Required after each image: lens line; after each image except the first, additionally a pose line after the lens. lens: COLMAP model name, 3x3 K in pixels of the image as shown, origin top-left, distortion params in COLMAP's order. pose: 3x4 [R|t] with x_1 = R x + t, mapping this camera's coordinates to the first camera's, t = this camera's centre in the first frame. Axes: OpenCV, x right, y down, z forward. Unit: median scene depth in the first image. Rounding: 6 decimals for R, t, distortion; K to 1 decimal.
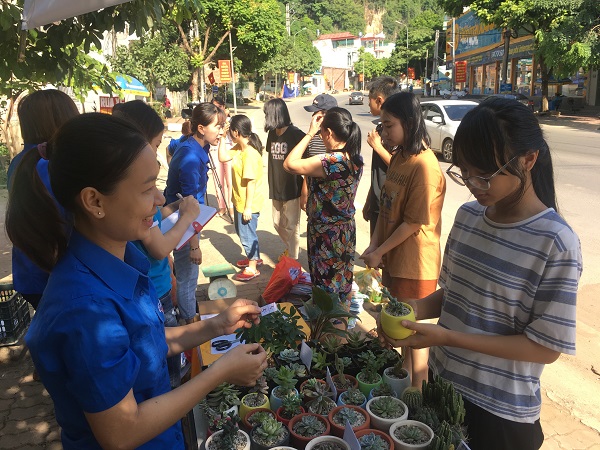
lens RADIAL K [[517.4, 0, 300.0], [0, 517.4, 225.0], [0, 0, 1]] dist [0.056453, -0.084752]
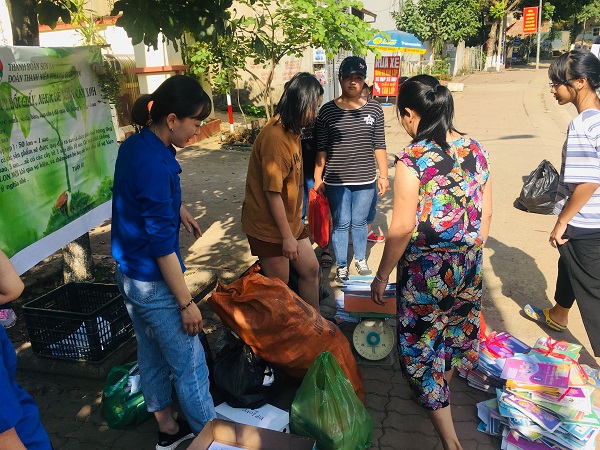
lens RADIAL K [[517.4, 0, 300.0], [0, 517.4, 225.0], [0, 0, 1]] dist [0.056453, -0.084752]
pose [[0.849874, 0.122705, -0.512502, 0.019405], [-0.084756, 0.991681, 0.096881, -0.005905], [0.520126, -0.038899, 0.853203, 0.035617]]
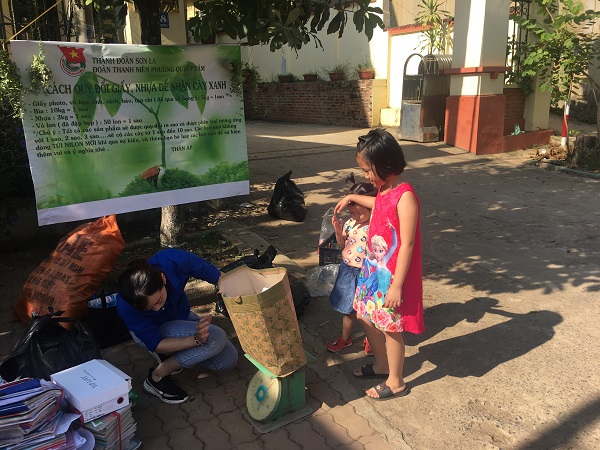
lens RADIAL K [[517.4, 0, 300.0], [0, 517.4, 225.0], [0, 0, 1]] dist [0.056453, -0.084752]
pose [[0.148110, 0.262747, -0.953429, 0.045462], [-0.221663, 0.948354, 0.226914, -0.017536], [0.963810, 0.177732, 0.198702, 0.093986]]
